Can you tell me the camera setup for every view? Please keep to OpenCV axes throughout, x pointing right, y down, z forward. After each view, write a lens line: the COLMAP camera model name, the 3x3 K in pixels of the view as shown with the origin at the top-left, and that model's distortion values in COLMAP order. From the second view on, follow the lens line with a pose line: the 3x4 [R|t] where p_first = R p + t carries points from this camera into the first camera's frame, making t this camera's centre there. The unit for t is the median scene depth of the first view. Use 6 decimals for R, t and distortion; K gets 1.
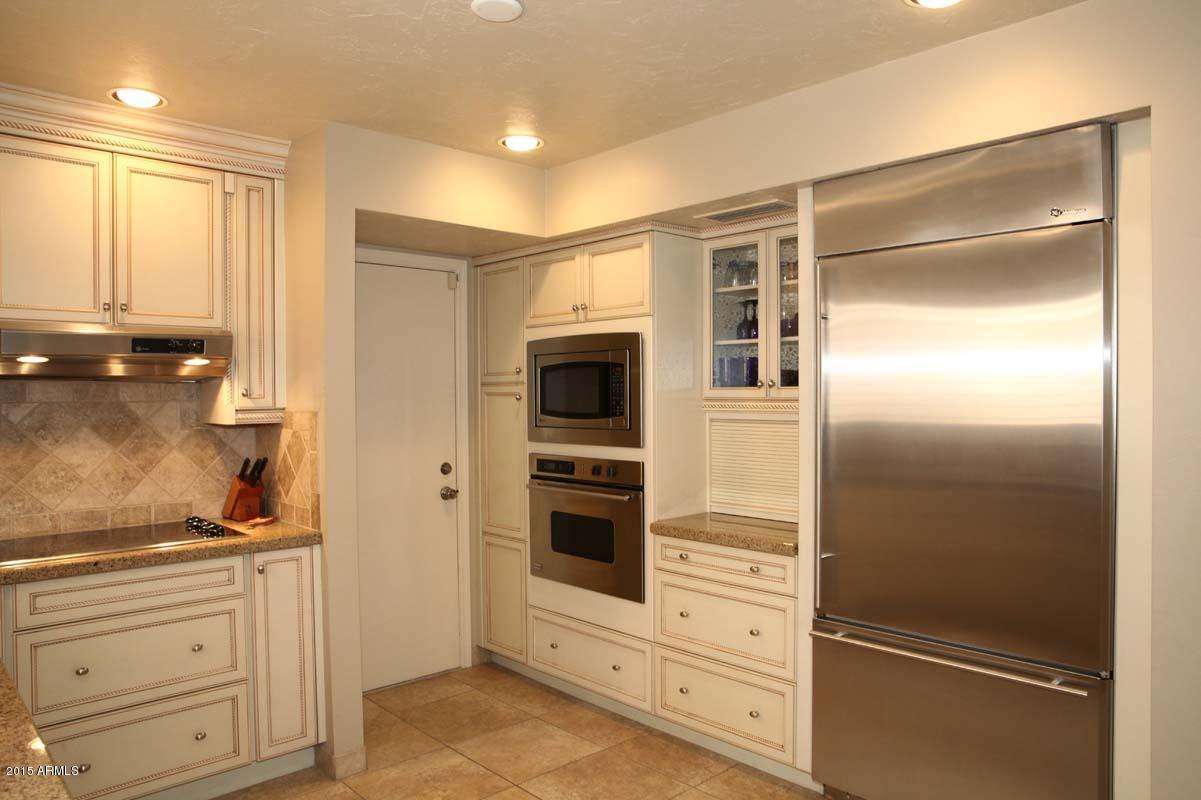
lens RADIAL K [[811.7, 0, 604.8], [0, 811.7, 401.6], [0, 0, 1]] dist [-0.117314, 0.078313]
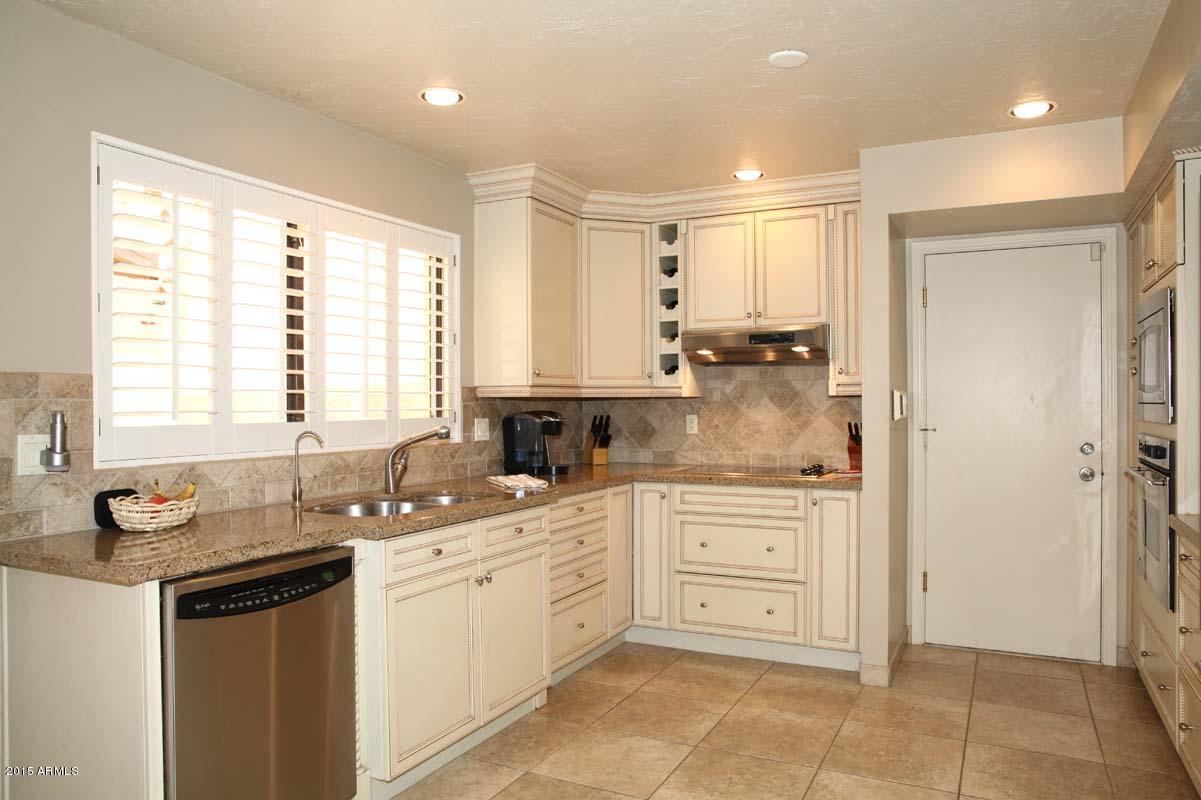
lens RADIAL K [[811.7, 0, 604.8], [0, 811.7, 401.6], [0, 0, 1]] dist [-0.117314, 0.078313]
pose [[0.337279, 0.005649, -0.941388, 0.666472], [-0.008255, 0.999961, 0.003043, 0.038803], [0.941369, 0.006745, 0.337312, 0.196881]]
